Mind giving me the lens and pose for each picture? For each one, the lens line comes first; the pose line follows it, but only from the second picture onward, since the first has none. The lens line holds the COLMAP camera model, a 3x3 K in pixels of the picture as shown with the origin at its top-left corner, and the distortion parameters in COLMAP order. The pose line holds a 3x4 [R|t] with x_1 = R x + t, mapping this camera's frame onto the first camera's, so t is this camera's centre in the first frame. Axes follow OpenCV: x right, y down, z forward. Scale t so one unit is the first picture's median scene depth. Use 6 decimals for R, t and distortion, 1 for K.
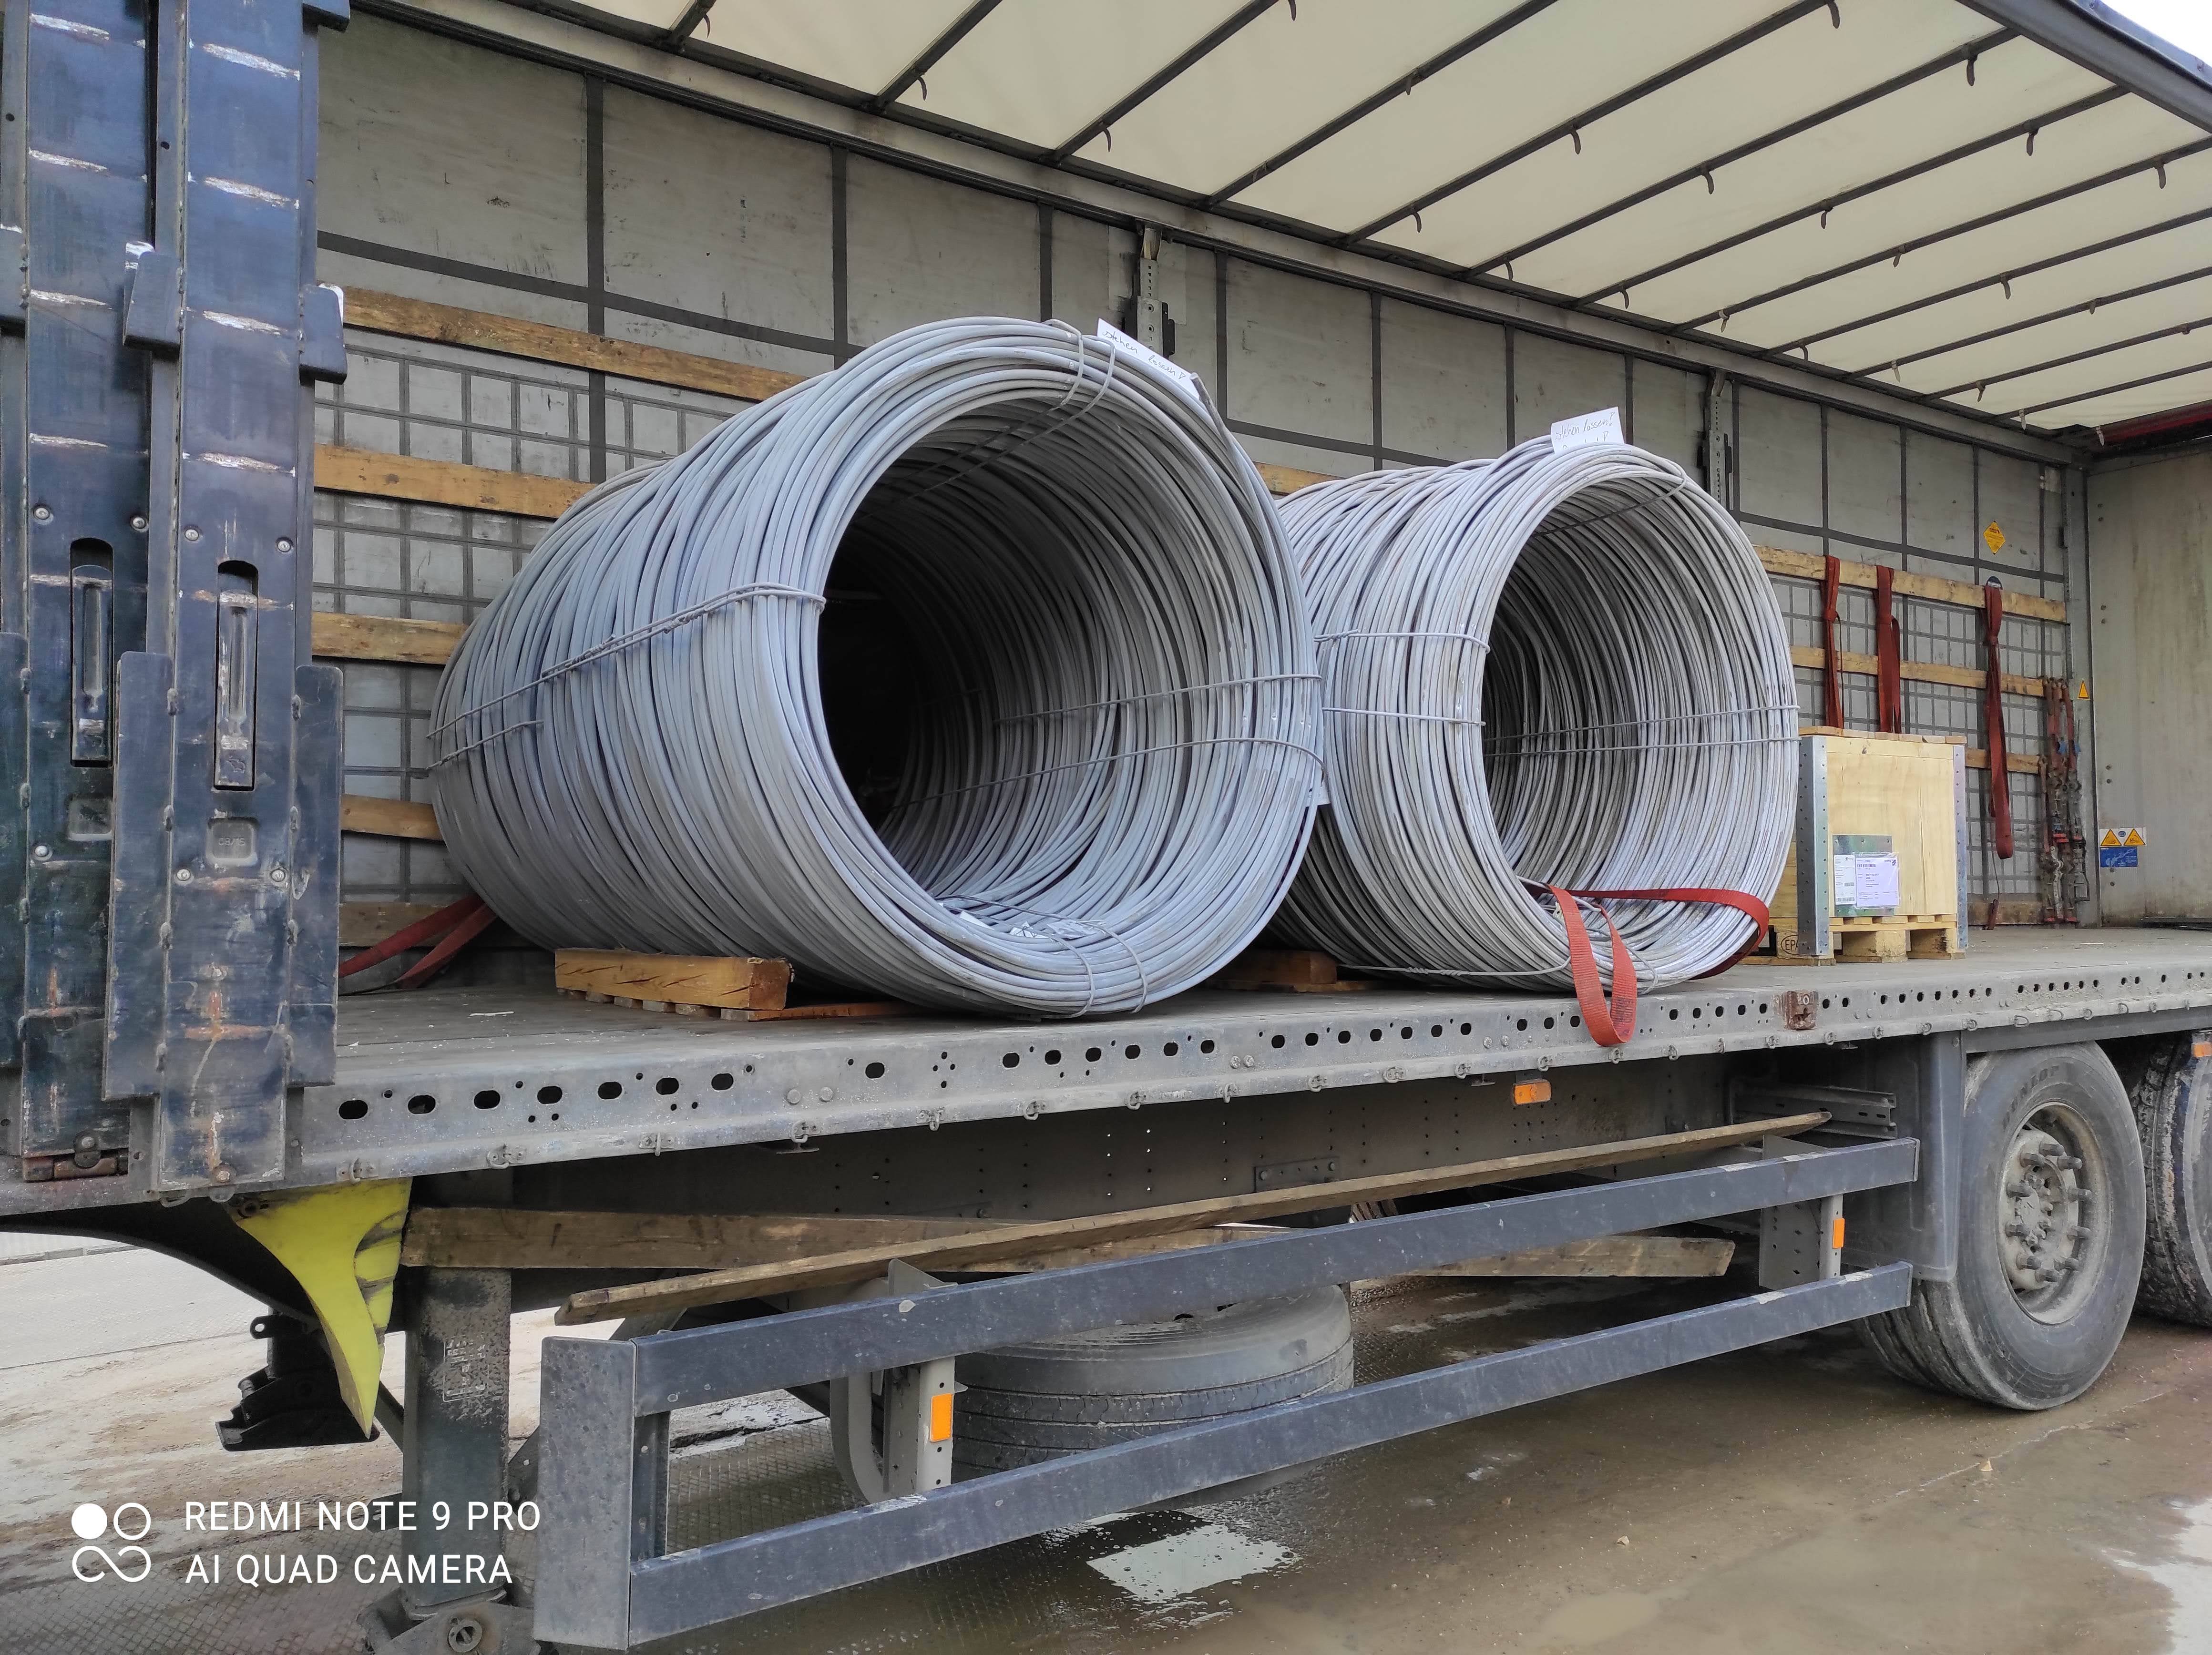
lens RADIAL K [[1608.1, 0, 1130.8], [0, 1608.1, 813.1], [0, 0, 1]] dist [0.036287, -0.009493]
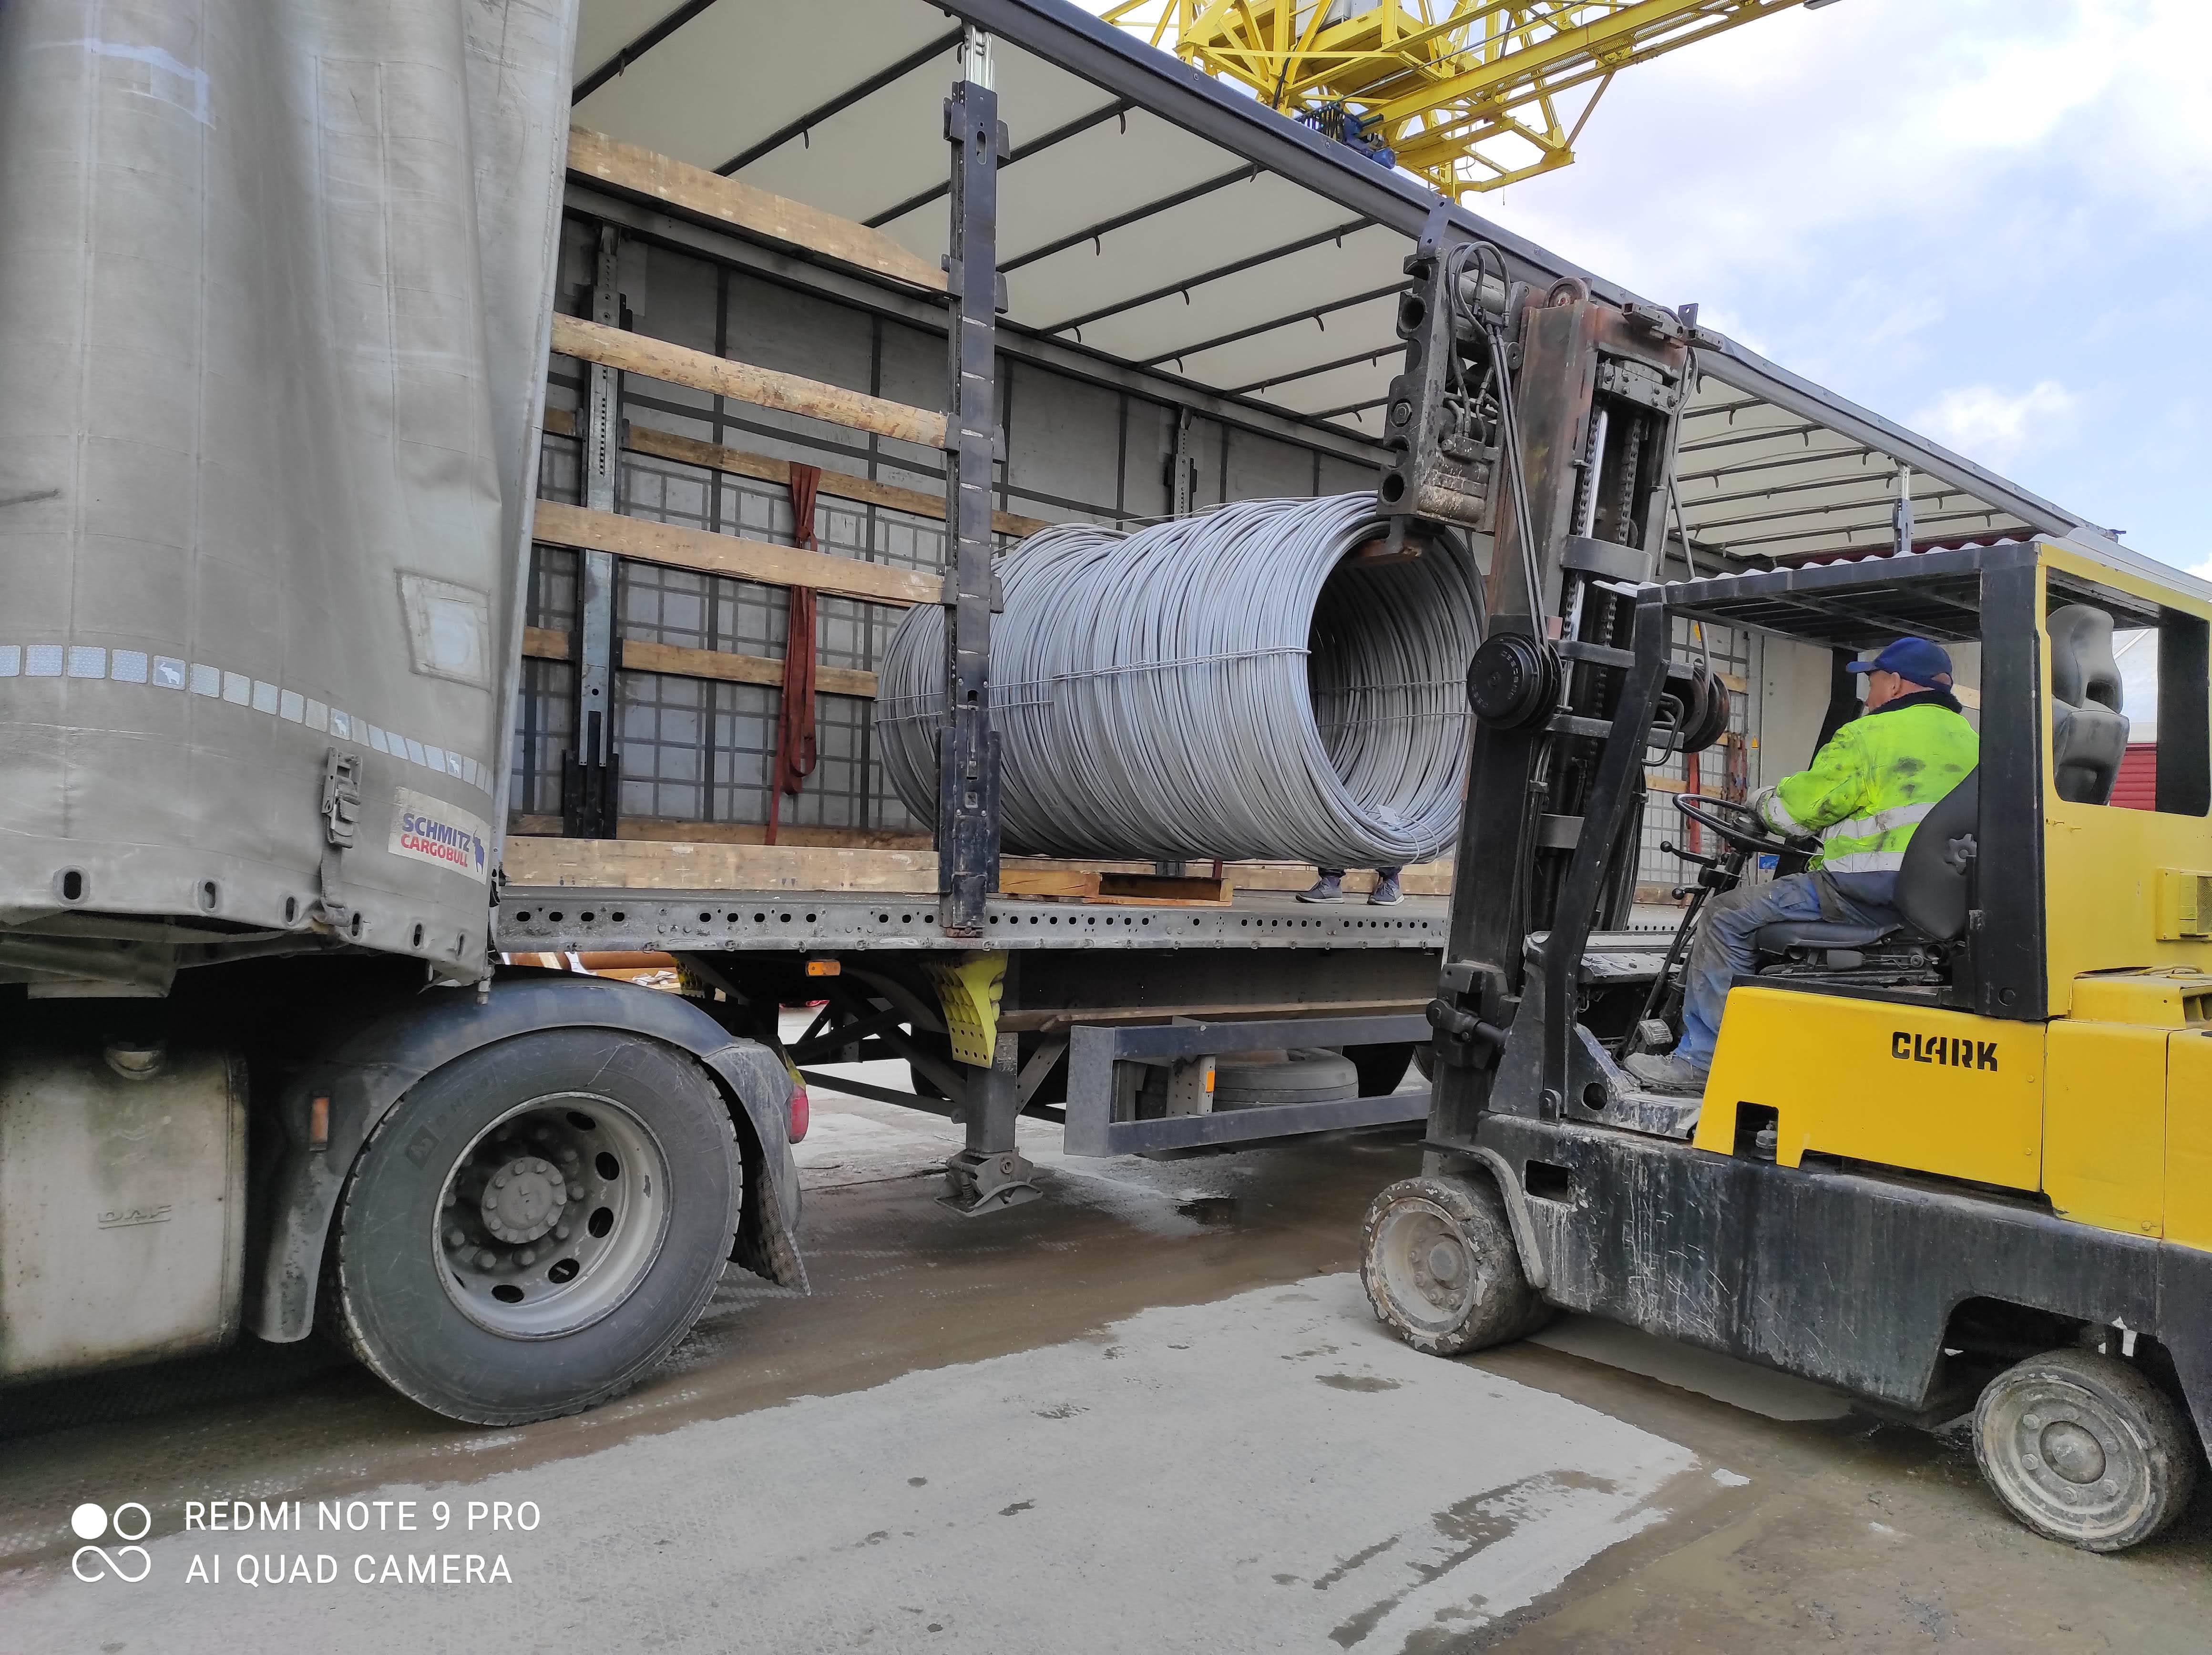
lens RADIAL K [[1608.4, 0, 1106.0], [0, 1608.4, 827.5], [0, 0, 1]] dist [0.005263, -0.001111]
pose [[0.989880, 0.050582, 0.132589, -0.296635], [-0.054543, 0.998162, 0.026414, -0.011254], [-0.131009, -0.033379, 0.990819, -0.598932]]
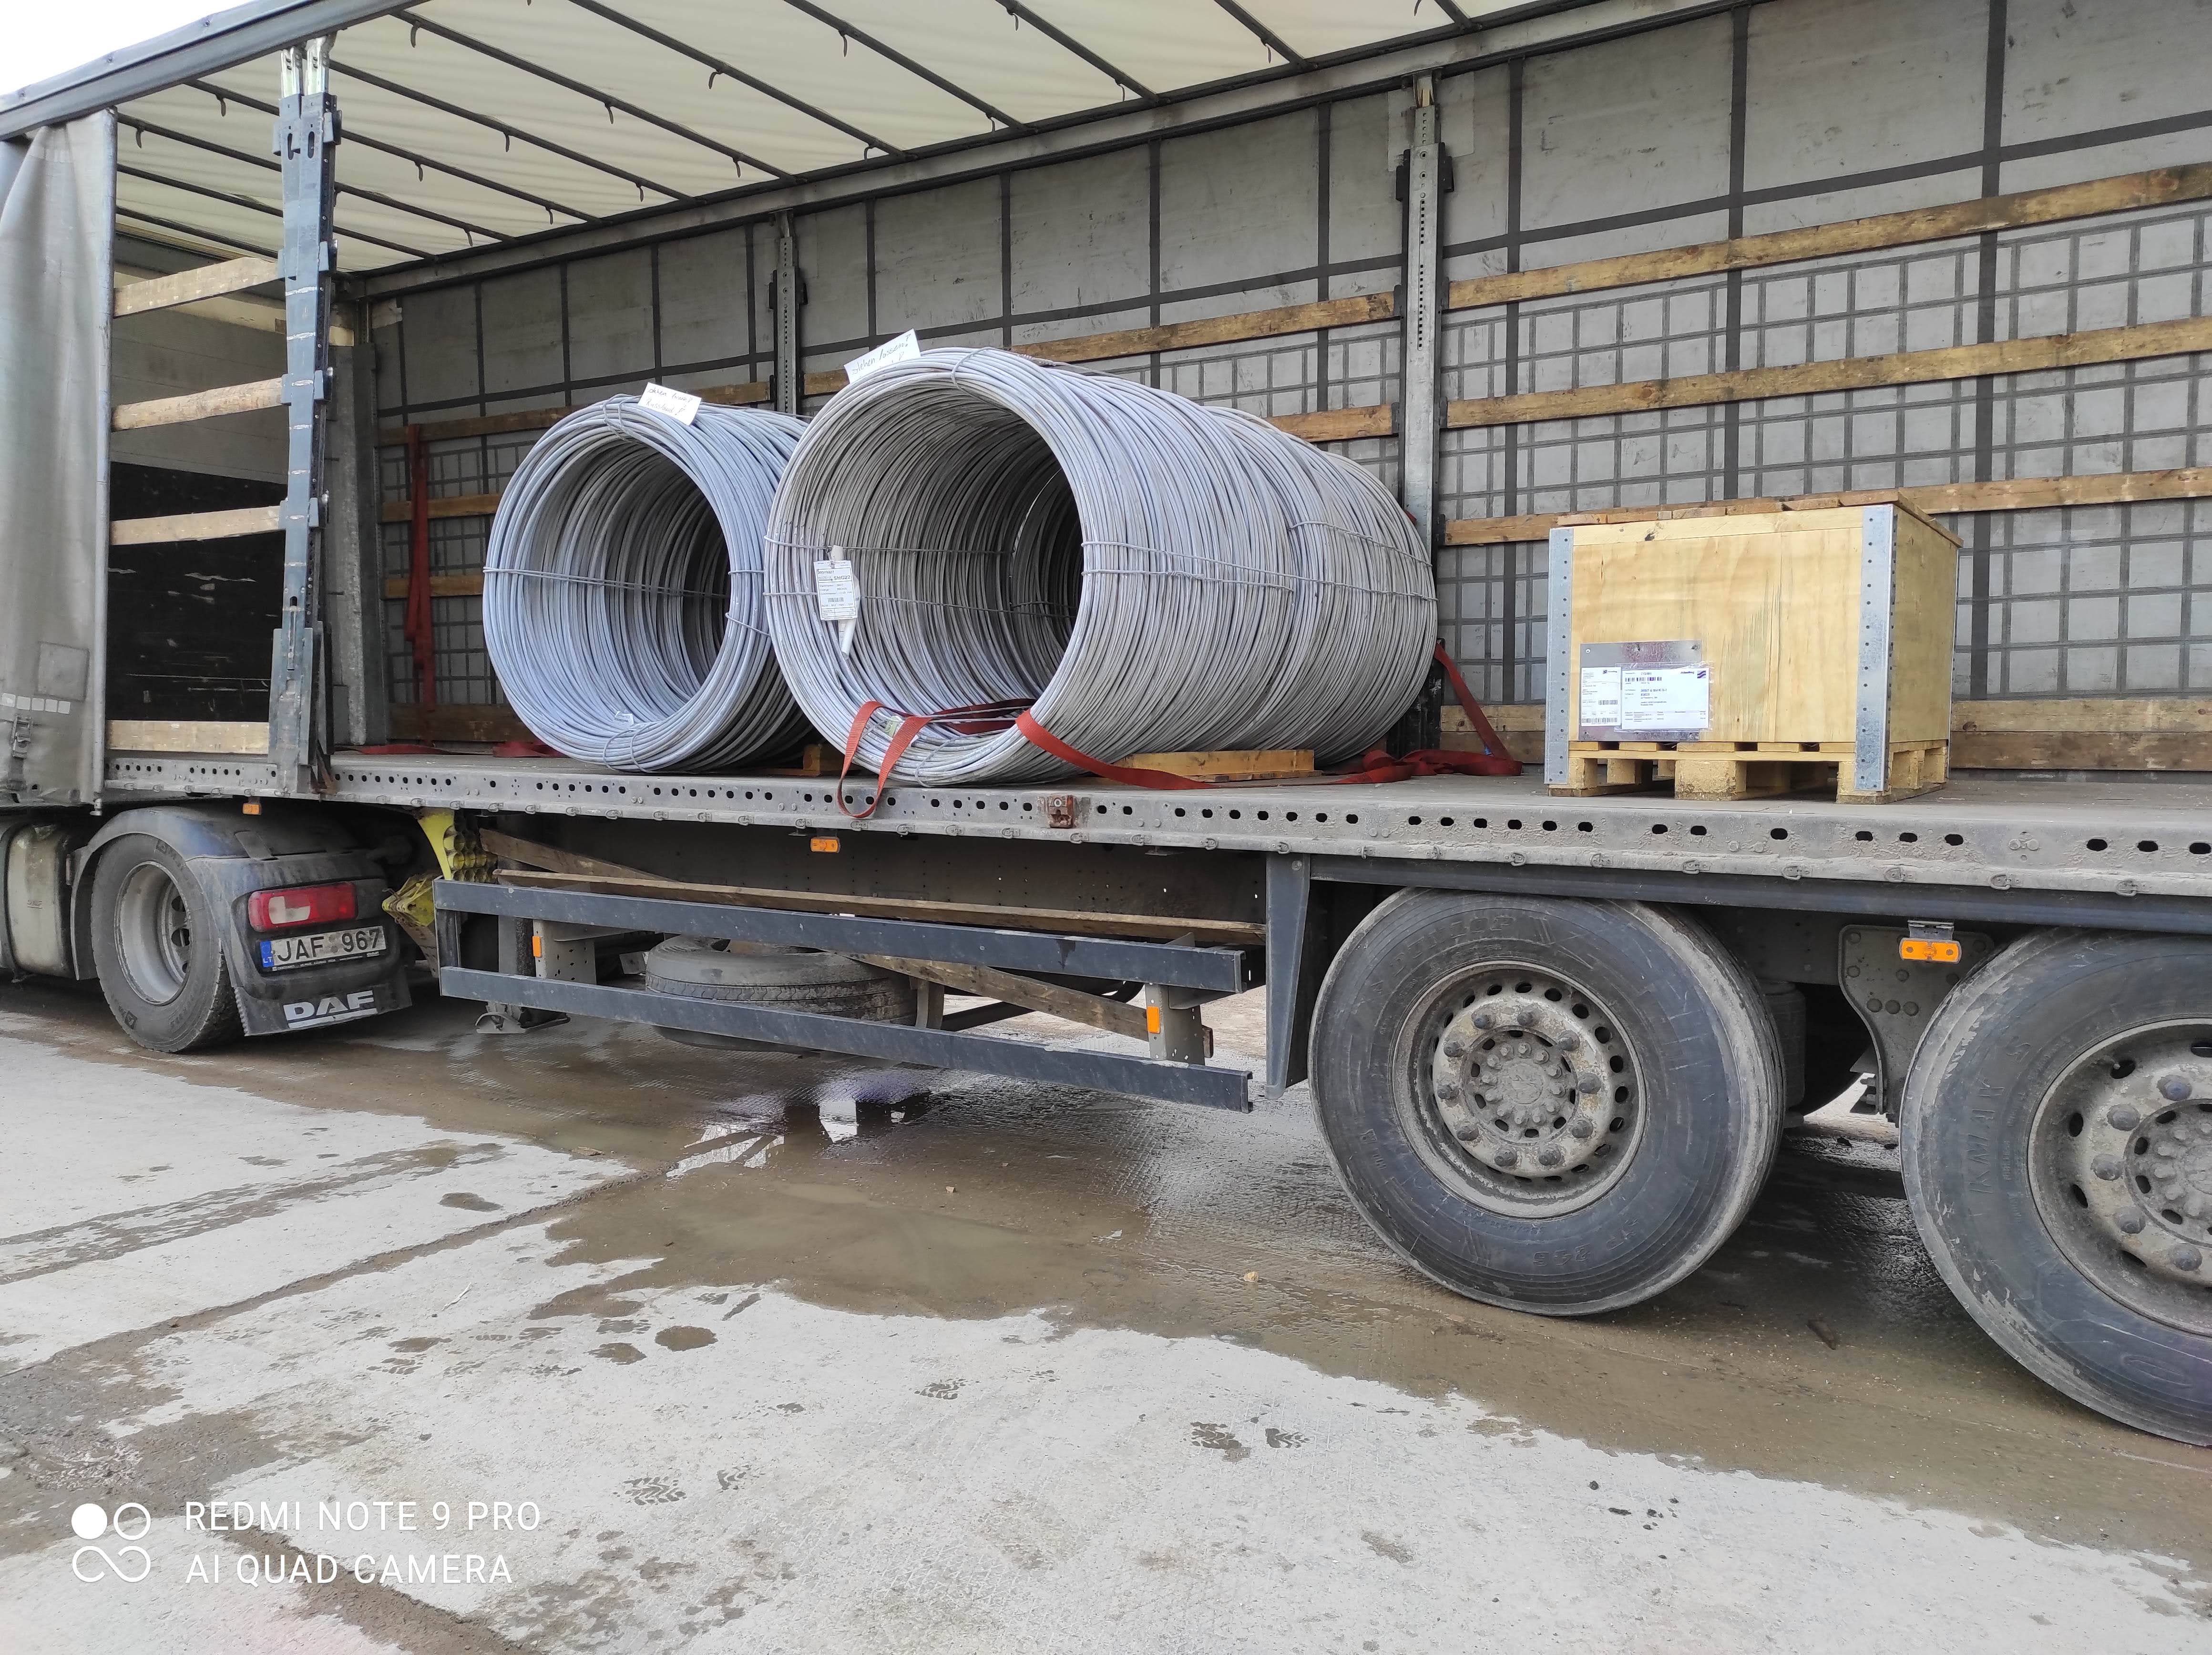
lens RADIAL K [[1602.3, 0, 1151.1], [0, 1602.3, 828.5], [0, 0, 1]] dist [0.007399, 0.001604]
pose [[0.415956, 0.071555, -0.906565, 1.151433], [0.038890, 0.994588, 0.096346, 0.020898], [0.908553, -0.075332, 0.410922, 0.462912]]
